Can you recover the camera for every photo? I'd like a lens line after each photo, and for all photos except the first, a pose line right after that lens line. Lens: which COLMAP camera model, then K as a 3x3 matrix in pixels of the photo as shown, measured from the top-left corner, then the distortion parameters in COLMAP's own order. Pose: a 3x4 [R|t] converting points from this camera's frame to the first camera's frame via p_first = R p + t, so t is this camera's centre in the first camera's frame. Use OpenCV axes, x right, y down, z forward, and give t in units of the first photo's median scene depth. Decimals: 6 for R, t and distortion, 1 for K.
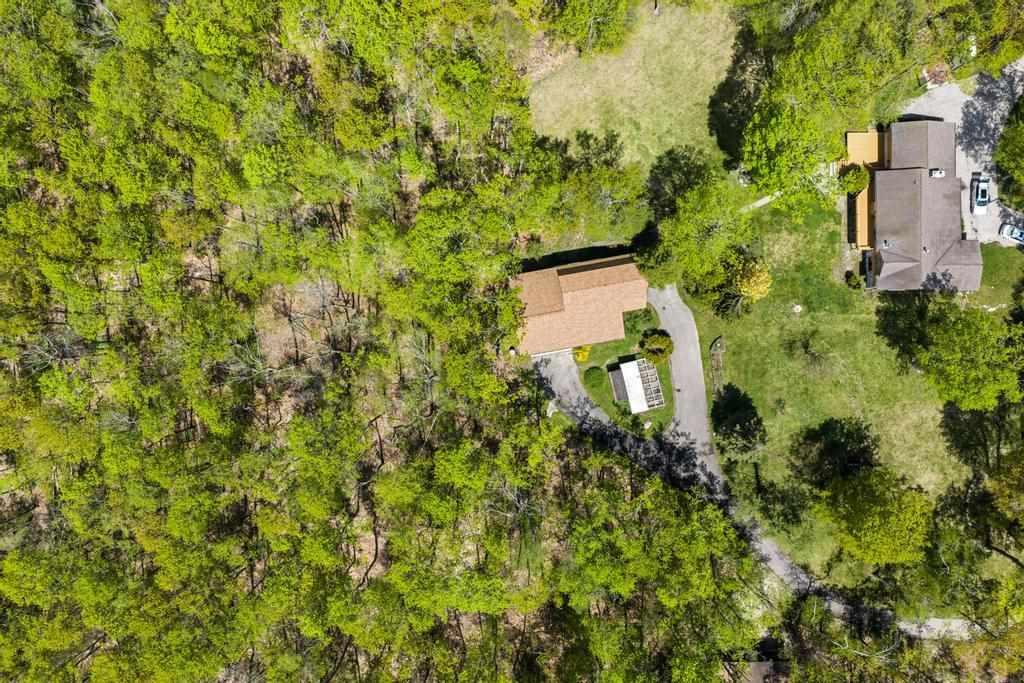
lens RADIAL K [[823.7, 0, 513.2], [0, 823.7, 351.2], [0, 0, 1]] dist [-0.002748, -0.004440]
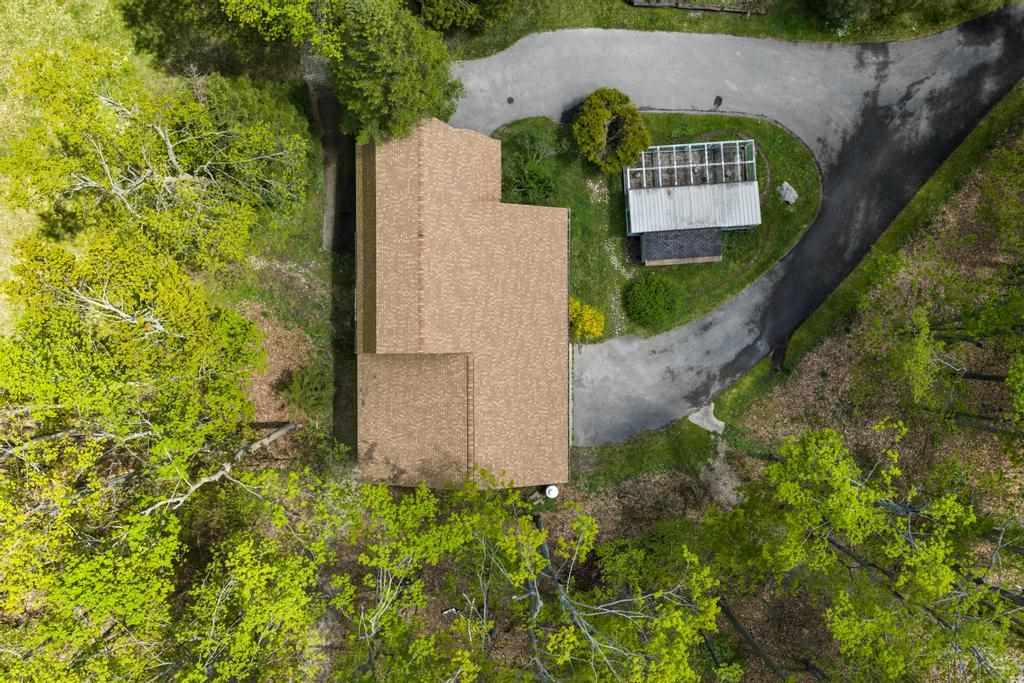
lens RADIAL K [[823.7, 0, 513.2], [0, 823.7, 351.2], [0, 0, 1]] dist [-0.002748, -0.004440]
pose [[0.179789, -0.983685, -0.006314, 0.066307], [0.982976, 0.179899, -0.037332, -0.014387], [0.037859, 0.000505, 0.999283, 0.604612]]
